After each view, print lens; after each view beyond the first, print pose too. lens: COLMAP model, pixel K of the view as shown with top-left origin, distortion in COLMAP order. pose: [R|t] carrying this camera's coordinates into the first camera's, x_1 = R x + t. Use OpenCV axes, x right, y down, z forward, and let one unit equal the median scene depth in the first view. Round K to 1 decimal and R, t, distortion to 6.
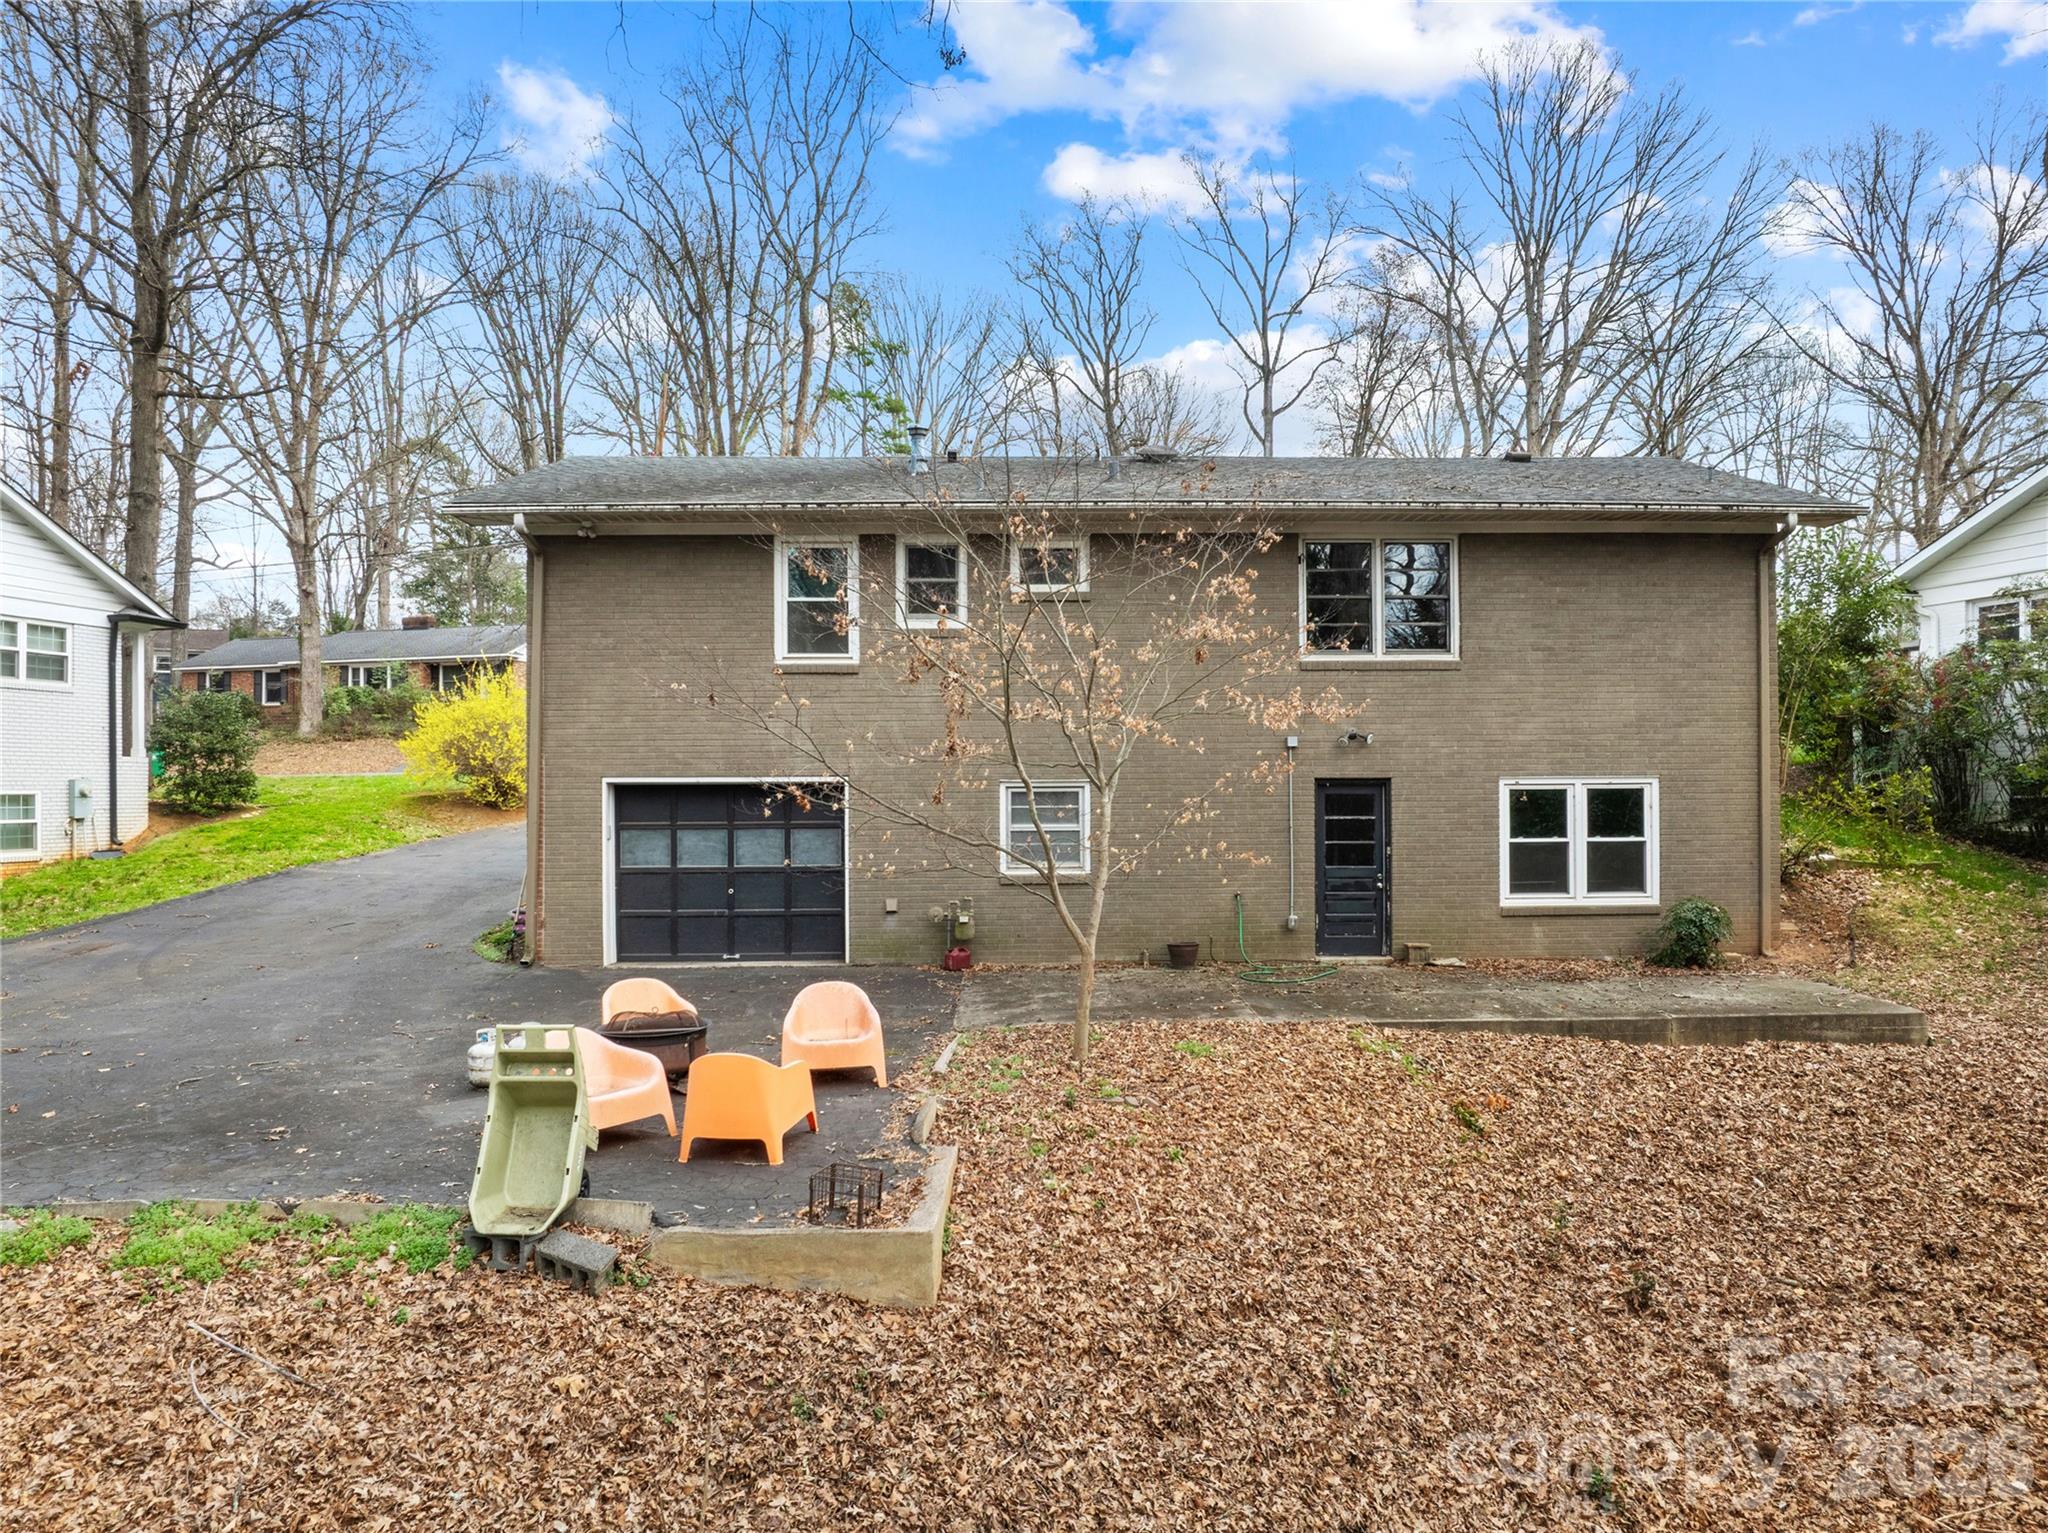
lens RADIAL K [[1437.1, 0, 1023.0], [0, 1437.1, 757.0], [0, 0, 1]] dist [-0.001773, -0.001838]
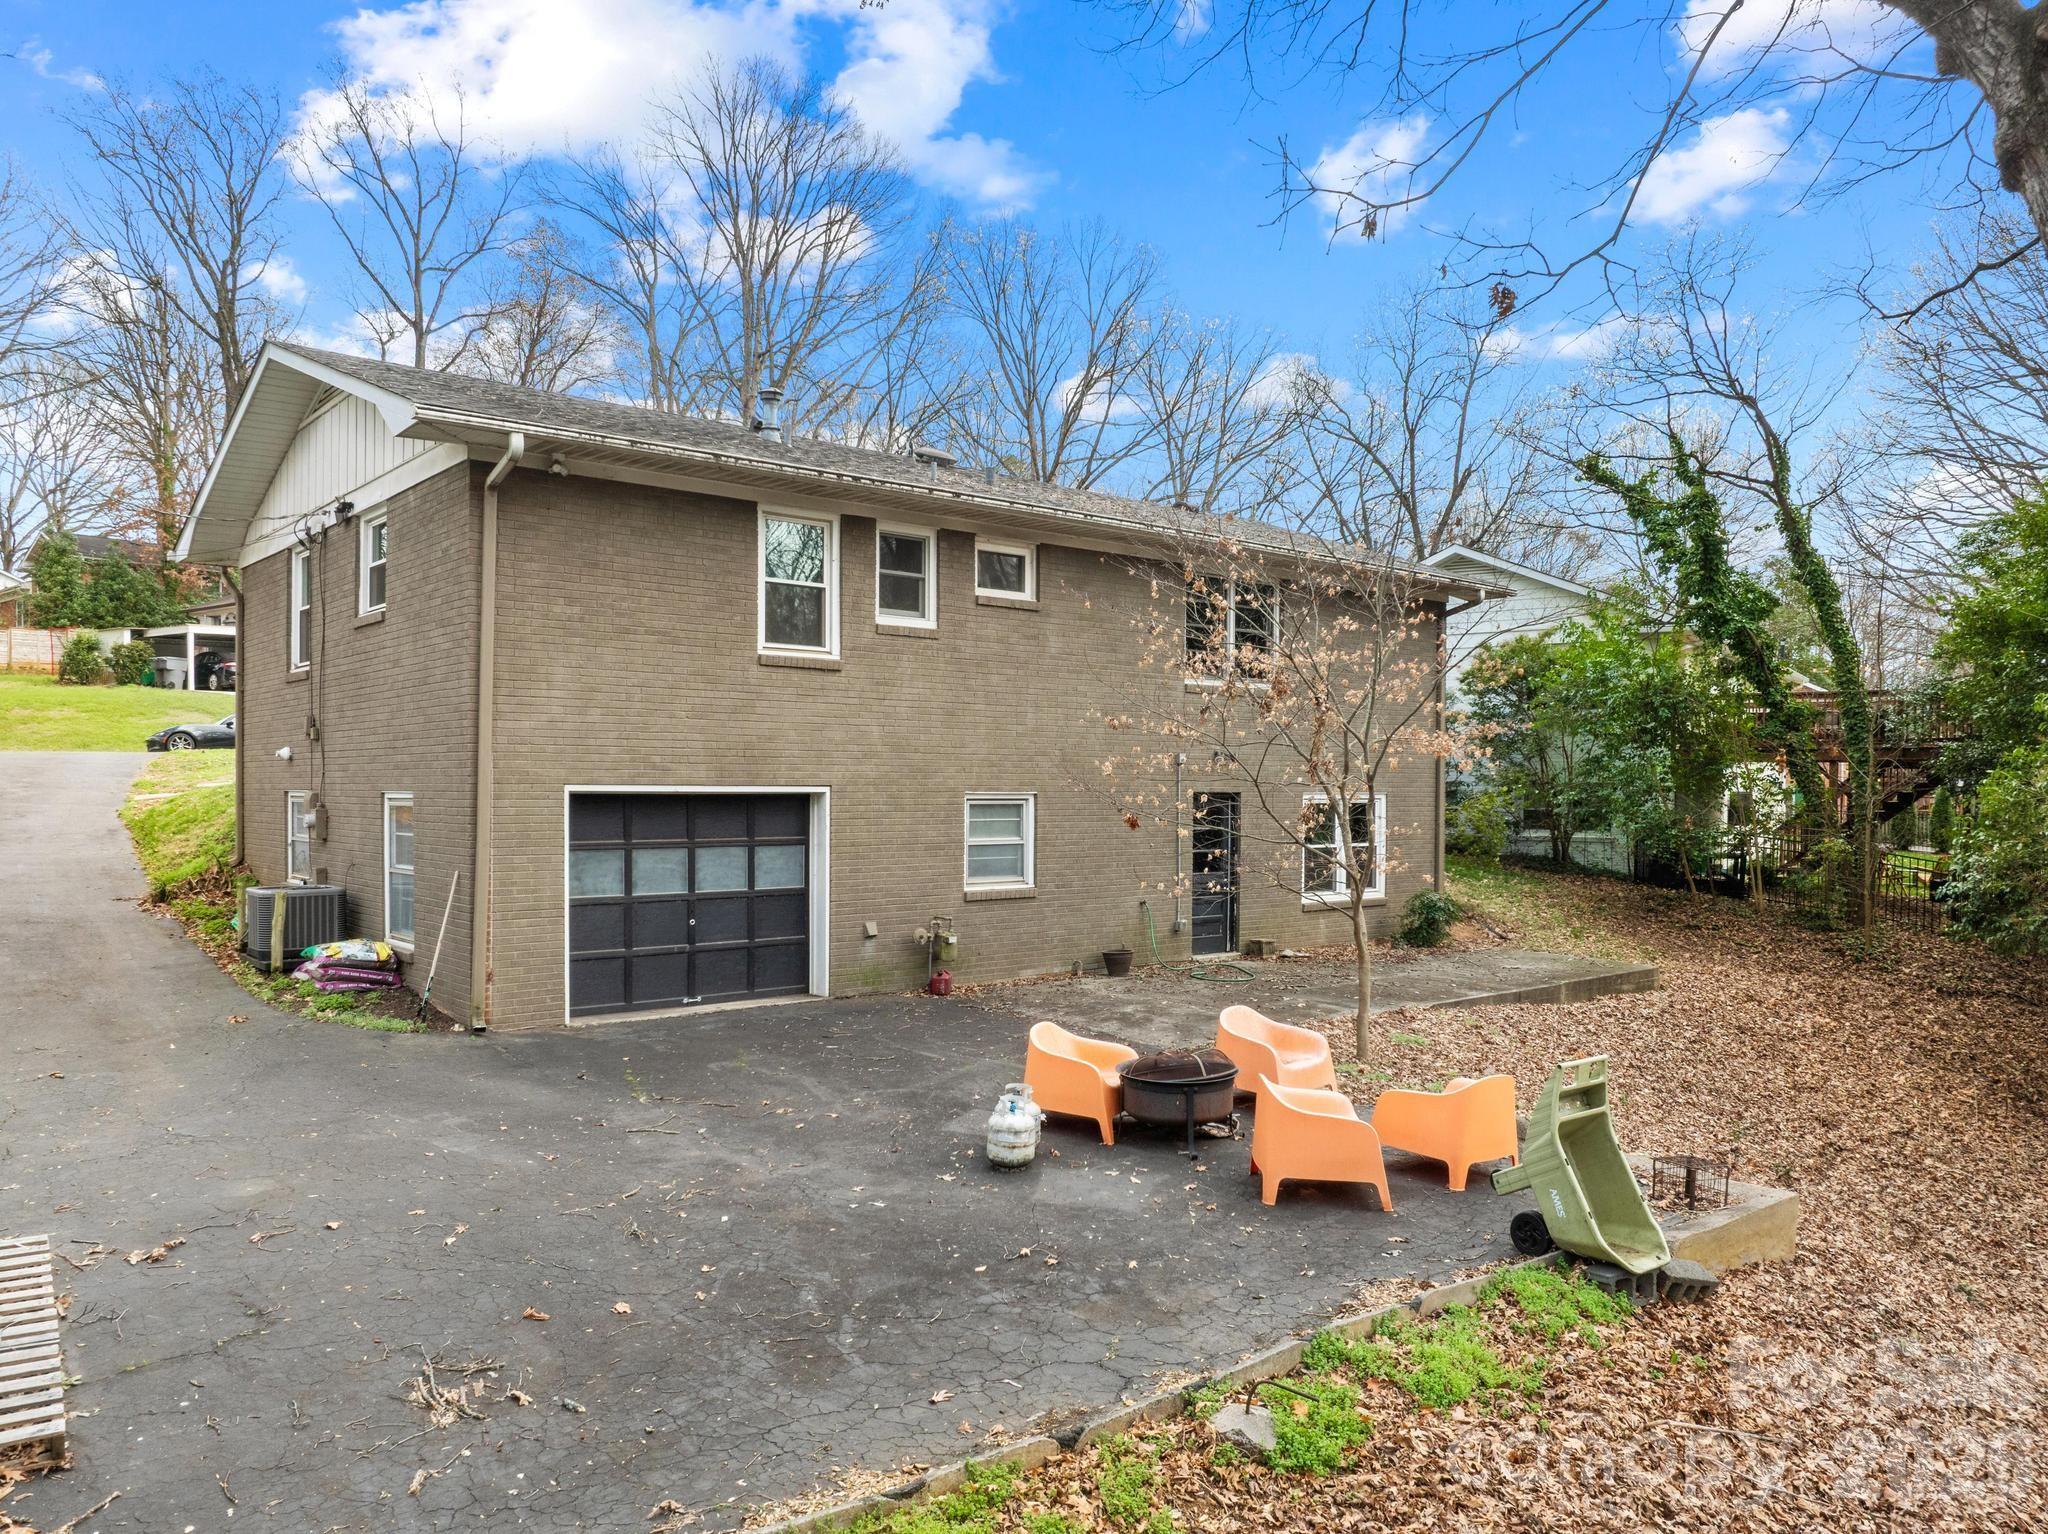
lens RADIAL K [[1437.1, 0, 1021.8], [0, 1437.1, 779.5], [0, 0, 1]] dist [-0.001773, -0.001838]
pose [[0.790419, 0.013148, 0.612426, -0.564949], [-0.025459, 0.999611, 0.011398, -0.003833], [-0.612038, -0.024601, 0.790446, 0.224081]]
